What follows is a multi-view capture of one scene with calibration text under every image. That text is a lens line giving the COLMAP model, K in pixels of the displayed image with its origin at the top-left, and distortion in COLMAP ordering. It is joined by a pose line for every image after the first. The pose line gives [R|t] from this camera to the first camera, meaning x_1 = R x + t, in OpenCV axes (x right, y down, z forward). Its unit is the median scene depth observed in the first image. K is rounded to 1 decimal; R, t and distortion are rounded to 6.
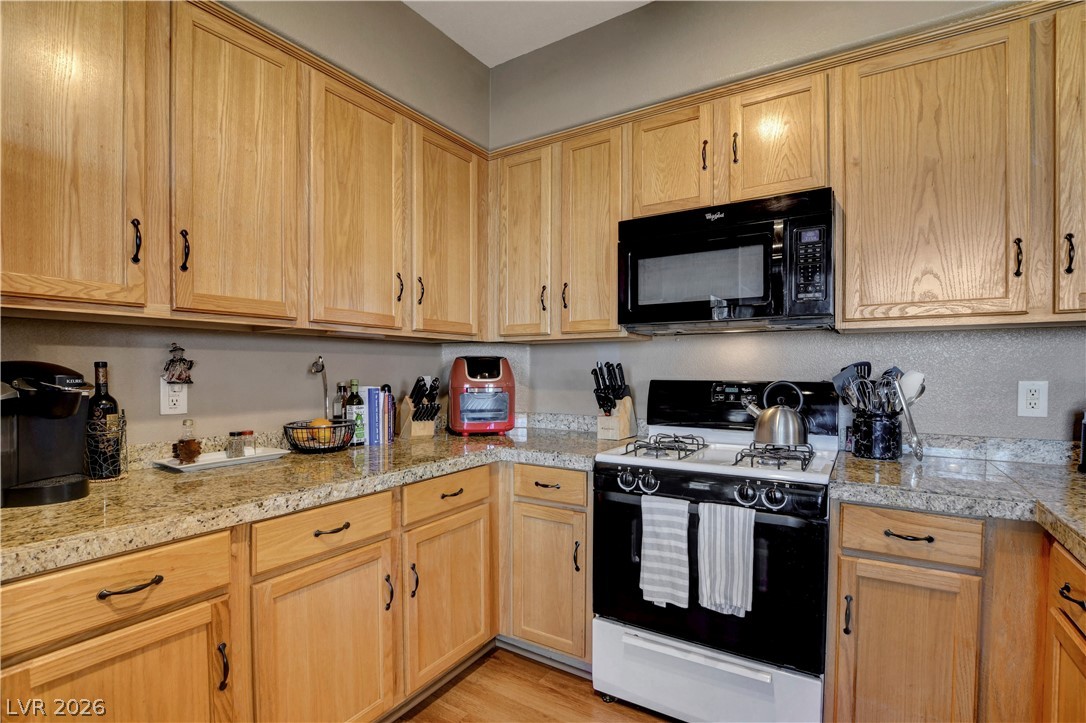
lens RADIAL K [[509.7, 0, 544.4], [0, 509.7, 380.4], [0, 0, 1]] dist [-0.037586, 0.006092]
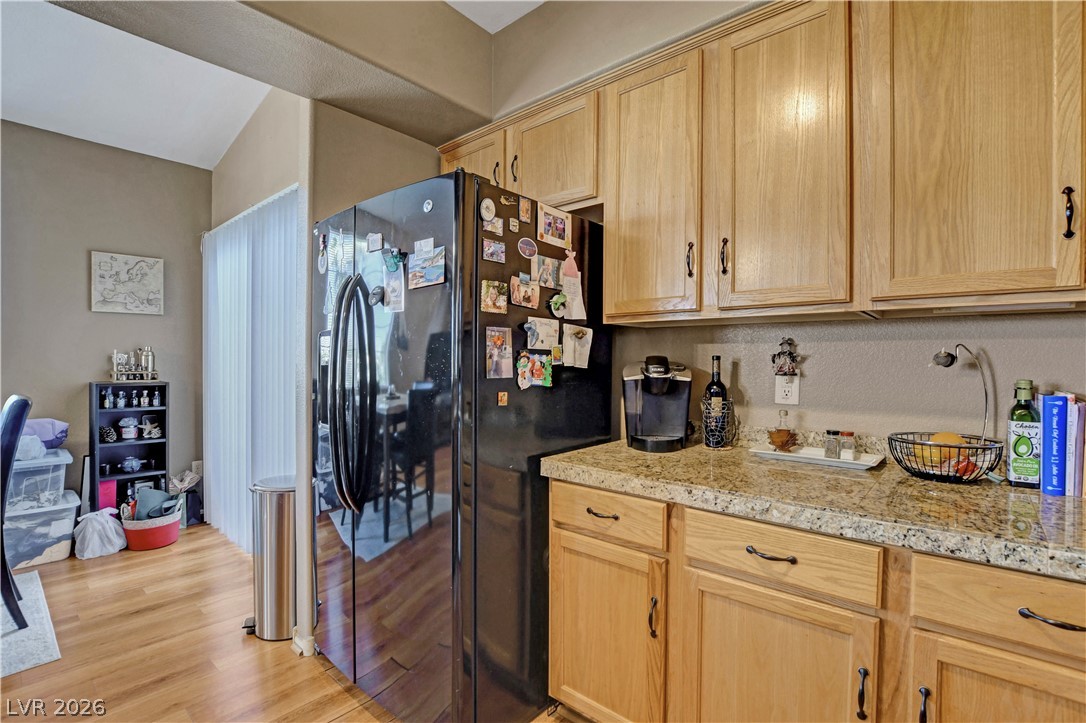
lens RADIAL K [[501.2, 0, 542.2], [0, 501.2, 365.3], [0, 0, 1]] dist [-0.028668, 0.000517]
pose [[-0.147753, 0.006173, -0.989005, 0.371328], [-0.025814, 0.999616, 0.010096, -0.011956], [0.988687, 0.027022, -0.147537, 0.626644]]
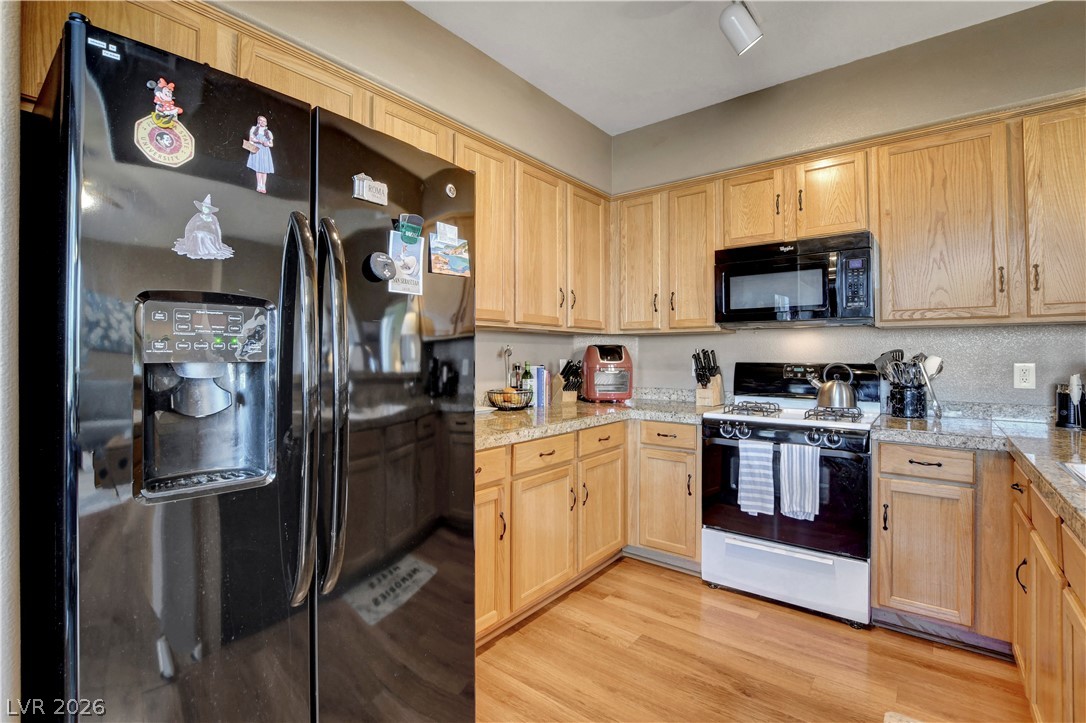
lens RADIAL K [[494.6, 0, 543.1], [0, 494.6, 345.8], [0, 0, 1]] dist [-0.036533, 0.005084]
pose [[0.994610, 0.000384, -0.103685, -0.228029], [-0.004434, 0.999236, -0.038832, 0.011370], [0.103591, 0.039082, 0.993852, -0.491304]]
